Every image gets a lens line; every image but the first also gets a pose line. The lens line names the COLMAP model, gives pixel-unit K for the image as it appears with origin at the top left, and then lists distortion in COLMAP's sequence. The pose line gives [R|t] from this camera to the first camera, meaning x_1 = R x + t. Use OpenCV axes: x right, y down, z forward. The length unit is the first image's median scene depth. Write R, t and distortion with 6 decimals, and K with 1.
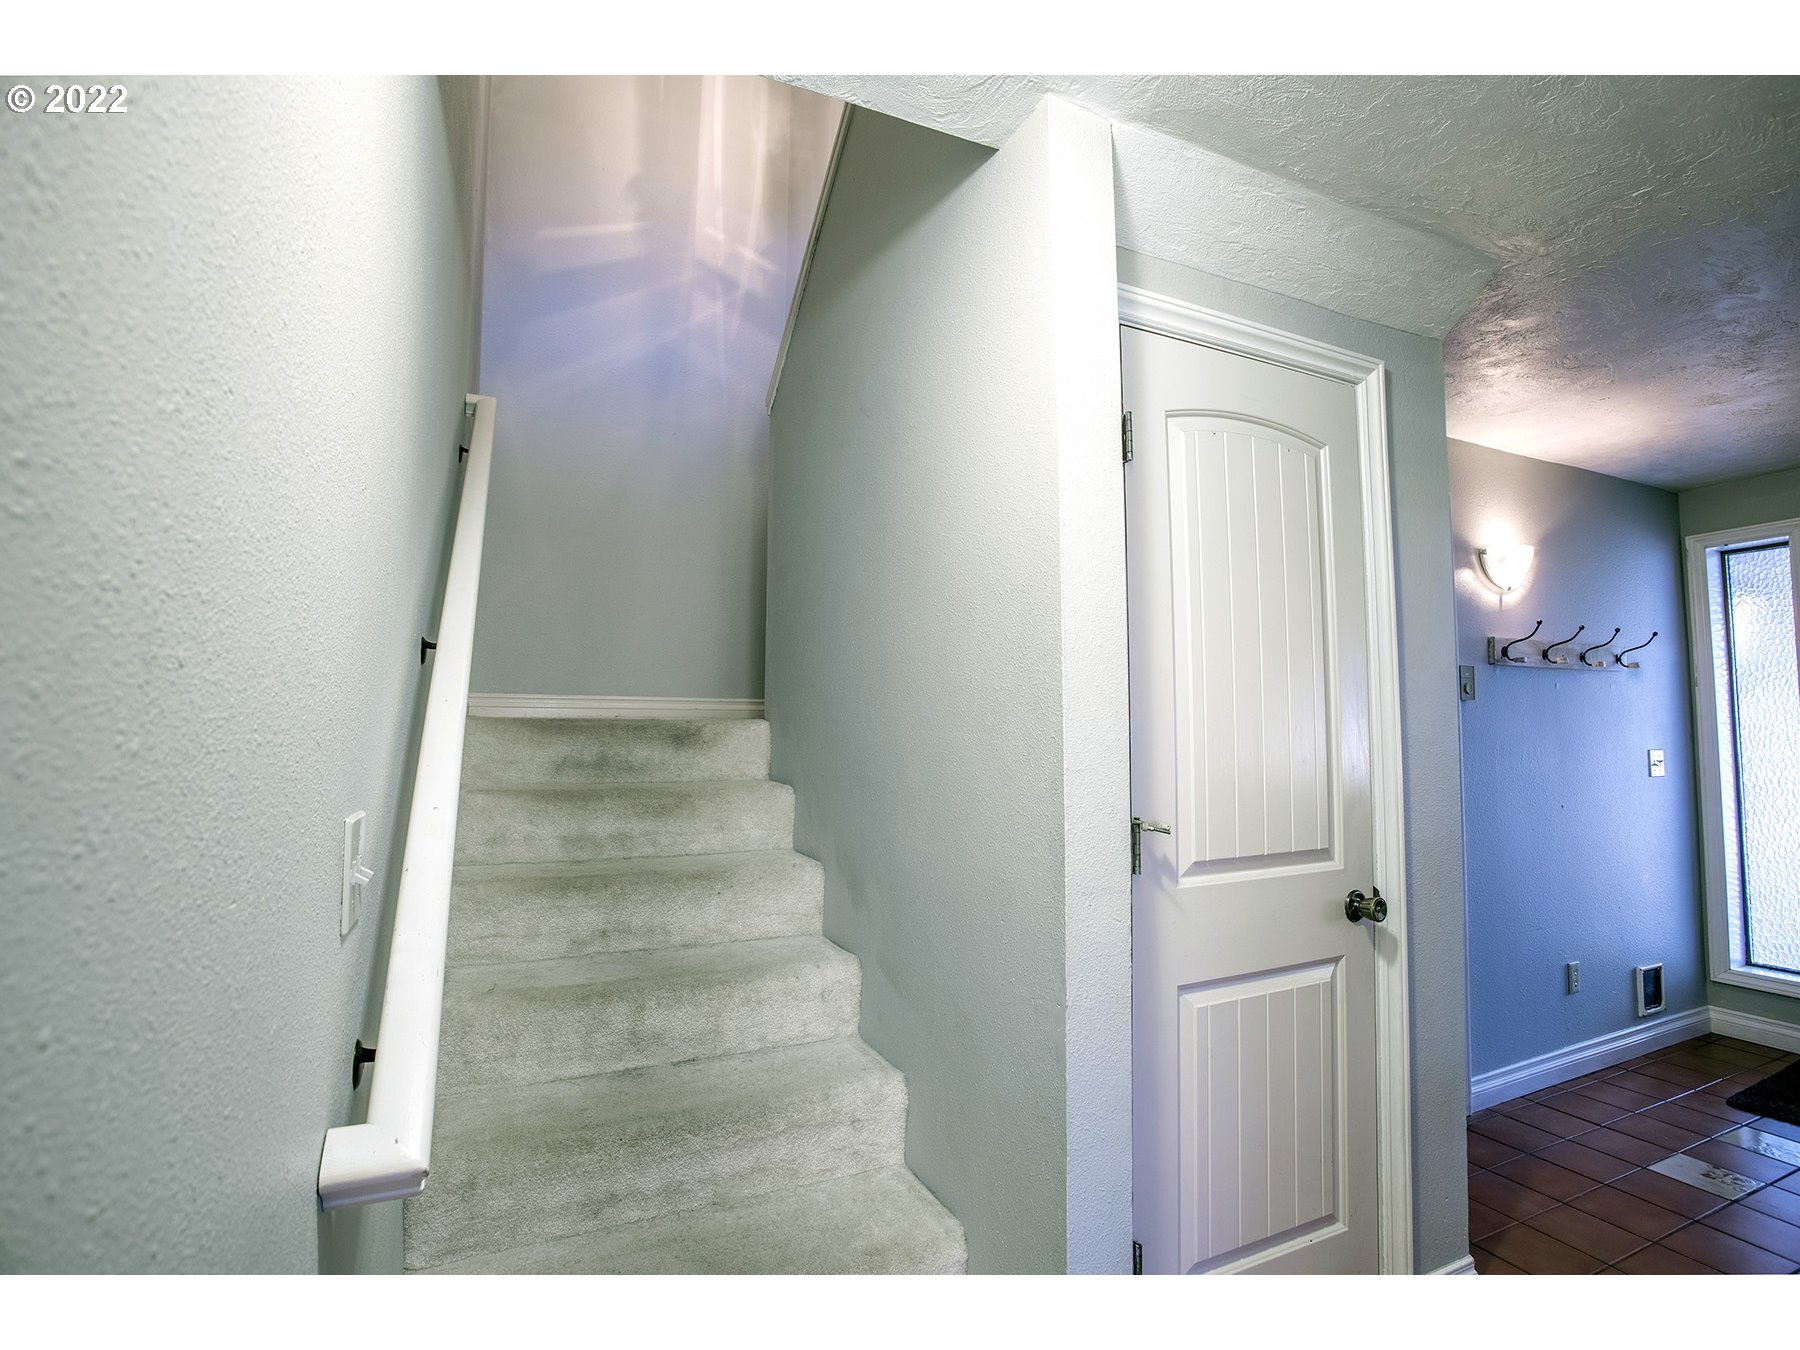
lens RADIAL K [[844.5, 0, 898.4], [0, 844.5, 732.6], [0, 0, 1]] dist [-0.001016, -0.000048]
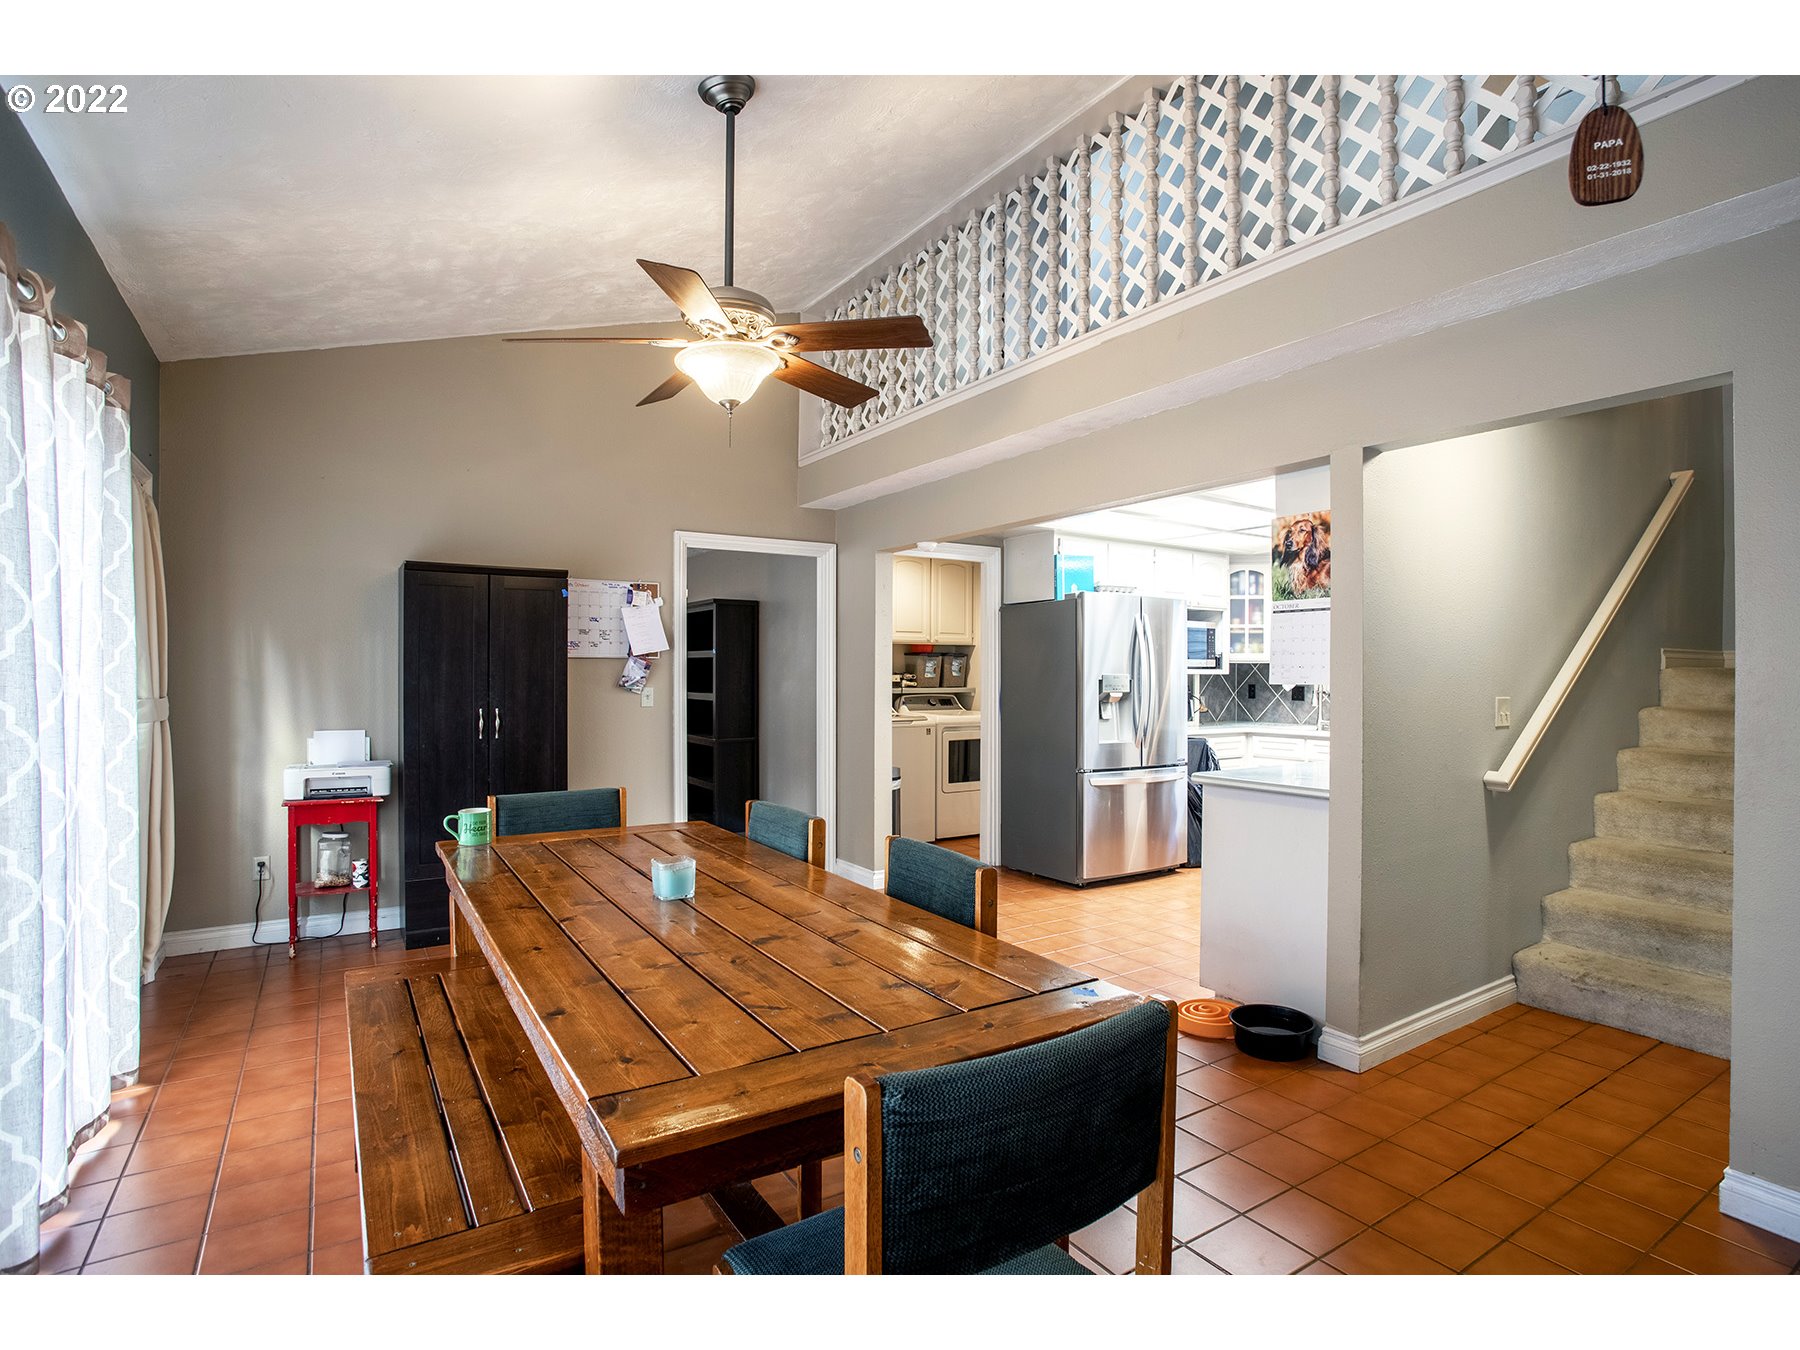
lens RADIAL K [[895.8, 0, 910.5], [0, 895.8, 680.5], [0, 0, 1]] dist [0.000220, 0.000588]
pose [[0.125120, 0.002846, -0.992138, 1.511307], [-0.004899, 0.999985, 0.002251, 0.012867], [0.992130, 0.004579, 0.125132, -1.075520]]
